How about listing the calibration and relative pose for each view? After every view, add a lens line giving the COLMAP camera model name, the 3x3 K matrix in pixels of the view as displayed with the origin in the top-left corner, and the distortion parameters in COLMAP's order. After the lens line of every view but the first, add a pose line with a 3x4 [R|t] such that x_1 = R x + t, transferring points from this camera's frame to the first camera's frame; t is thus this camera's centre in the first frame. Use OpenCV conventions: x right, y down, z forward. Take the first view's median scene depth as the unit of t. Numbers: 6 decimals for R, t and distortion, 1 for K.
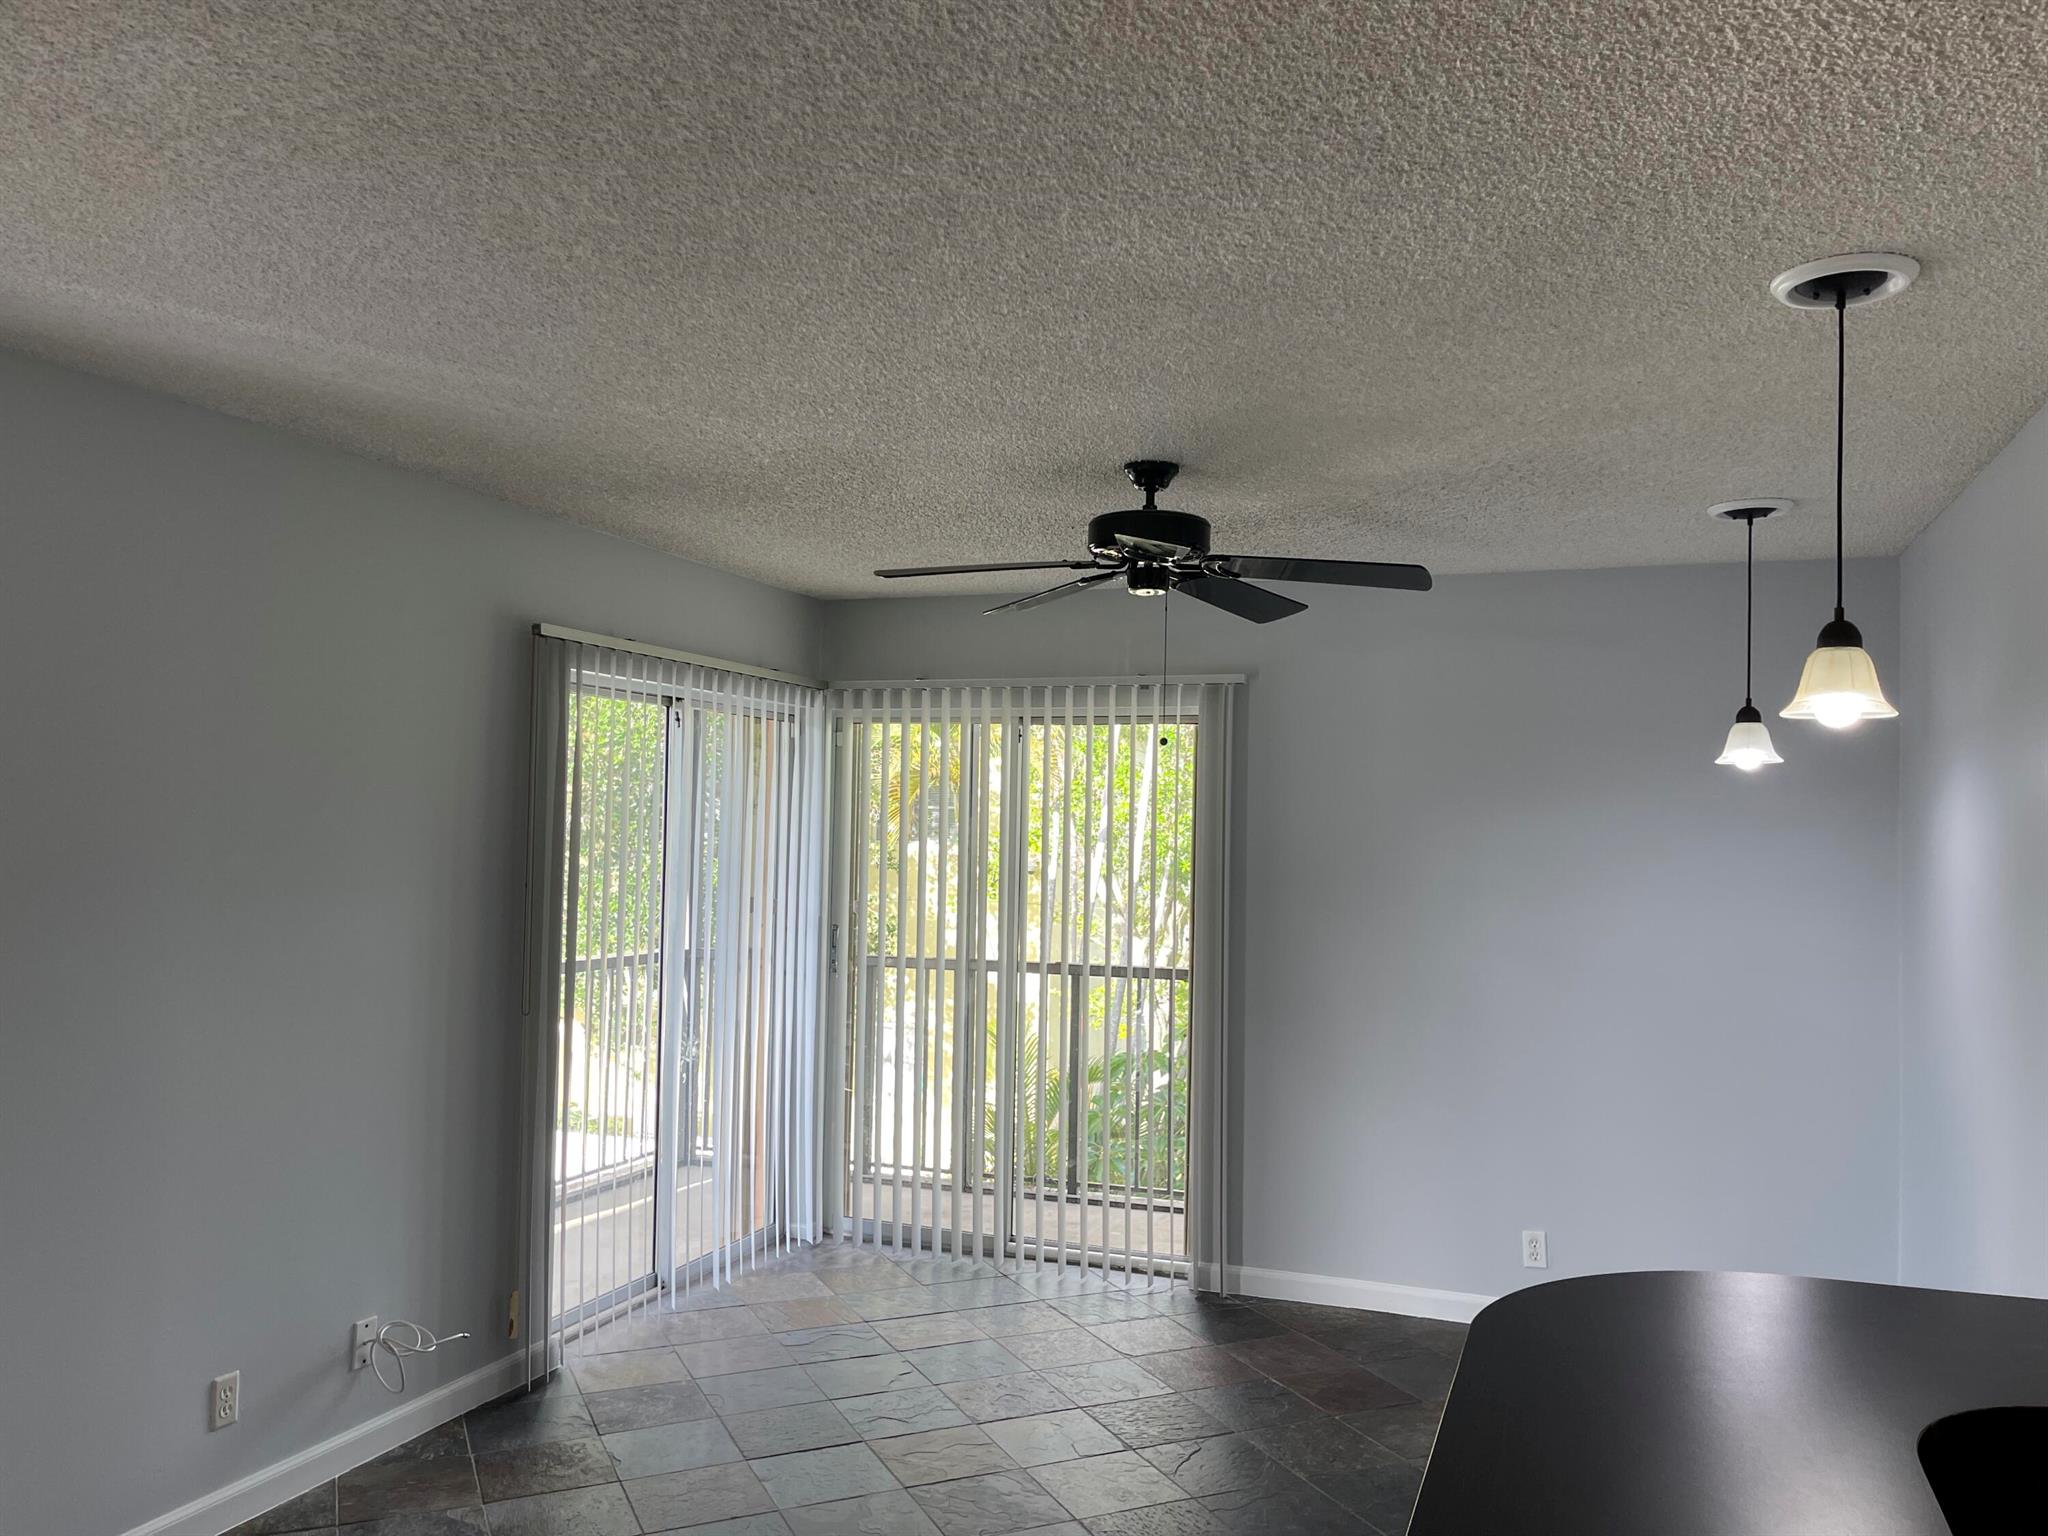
lens RADIAL K [[1542.4, 0, 1036.4], [0, 1542.4, 782.5], [0, 0, 1]] dist [0.064069, -0.081966]
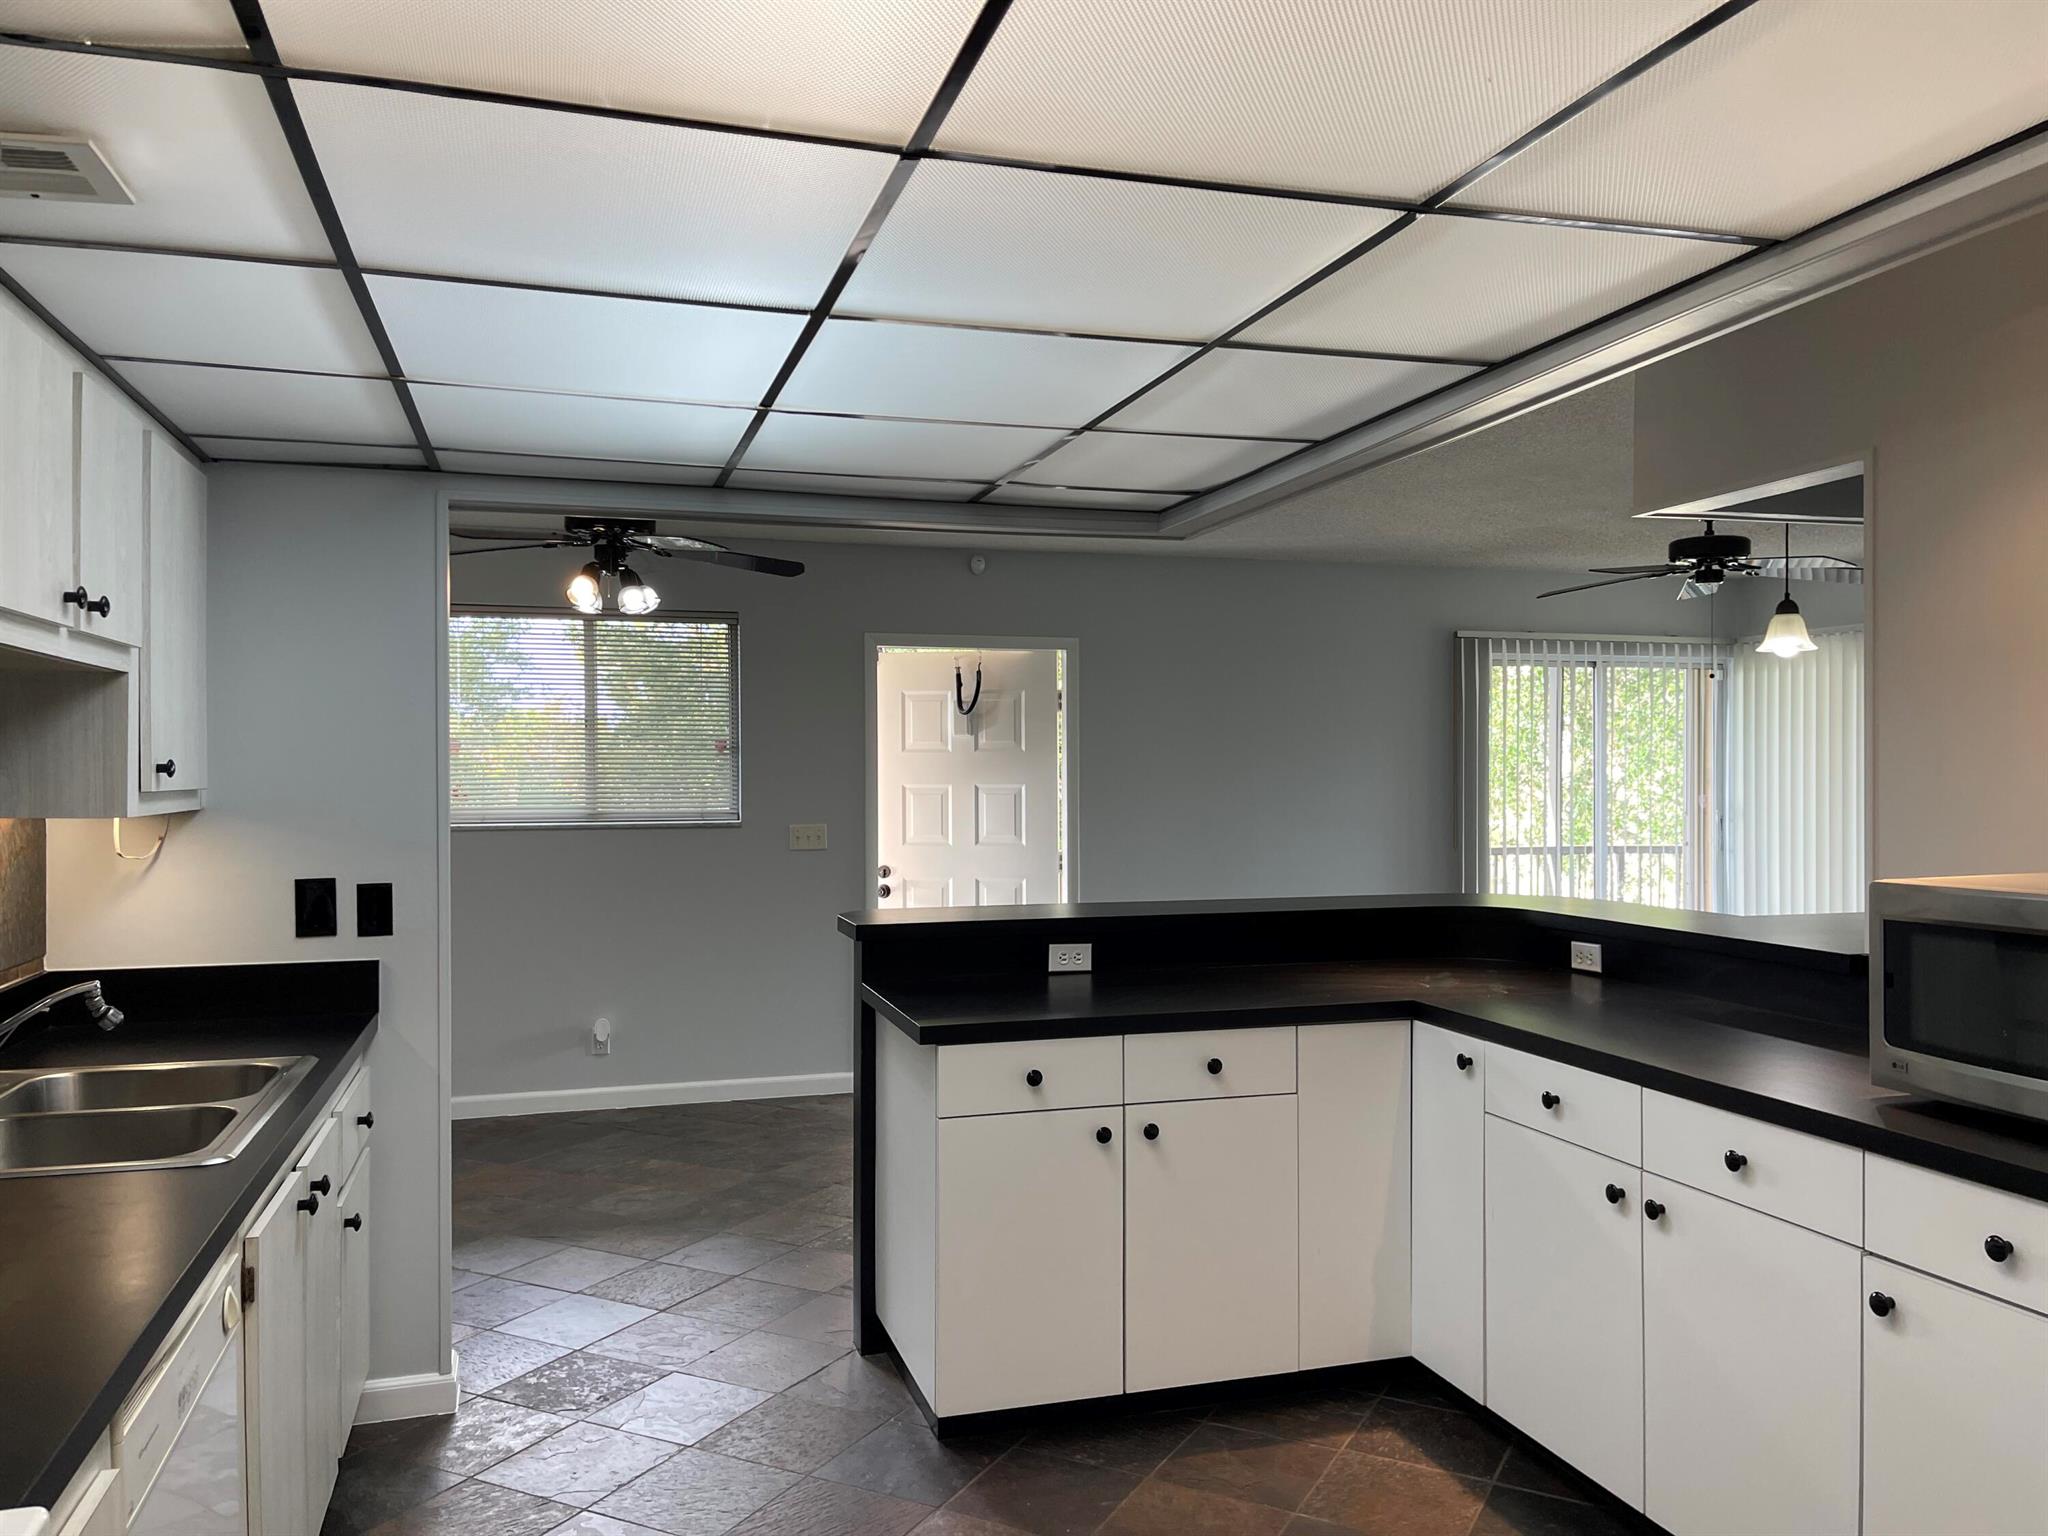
lens RADIAL K [[1542.4, 0, 1036.4], [0, 1542.4, 782.5], [0, 0, 1]] dist [0.064069, -0.081966]
pose [[0.608612, -0.012795, -0.793365, 0.815063], [0.035228, 0.999320, 0.010907, 0.036023], [0.792686, -0.034587, 0.608649, -0.487818]]
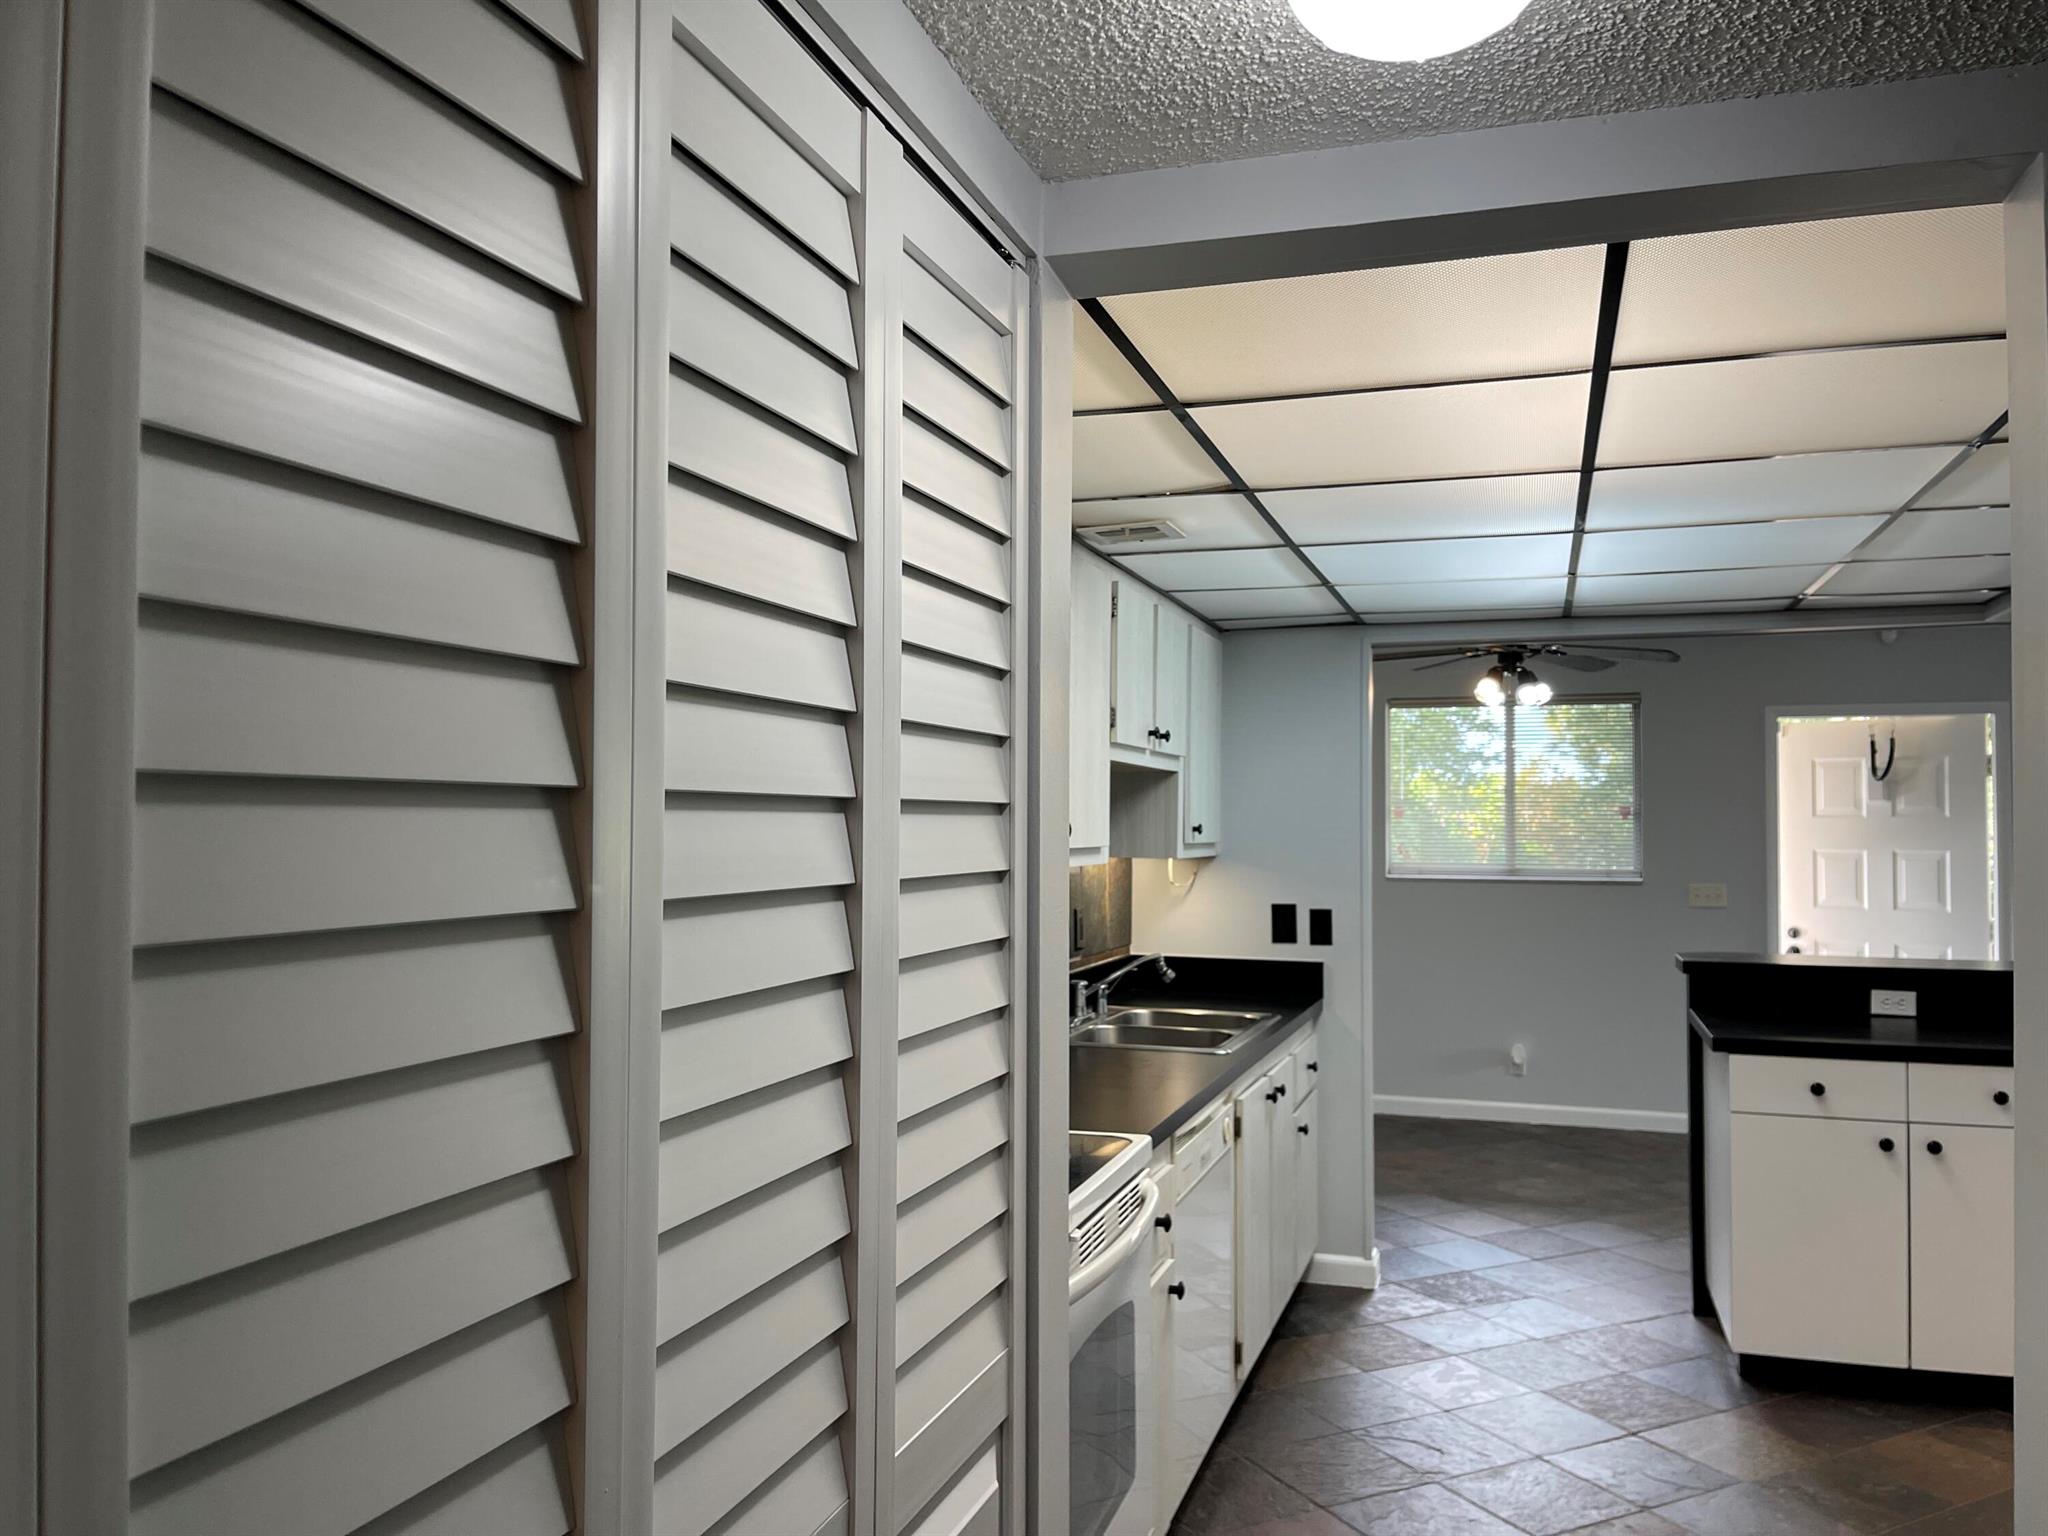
lens RADIAL K [[1542.4, 0, 1036.4], [0, 1542.4, 782.5], [0, 0, 1]] dist [0.064069, -0.081966]
pose [[0.043011, -0.047651, -0.997938, 1.129031], [0.022398, 0.998657, -0.046720, 0.039306], [0.998824, -0.020342, 0.044020, -0.535251]]
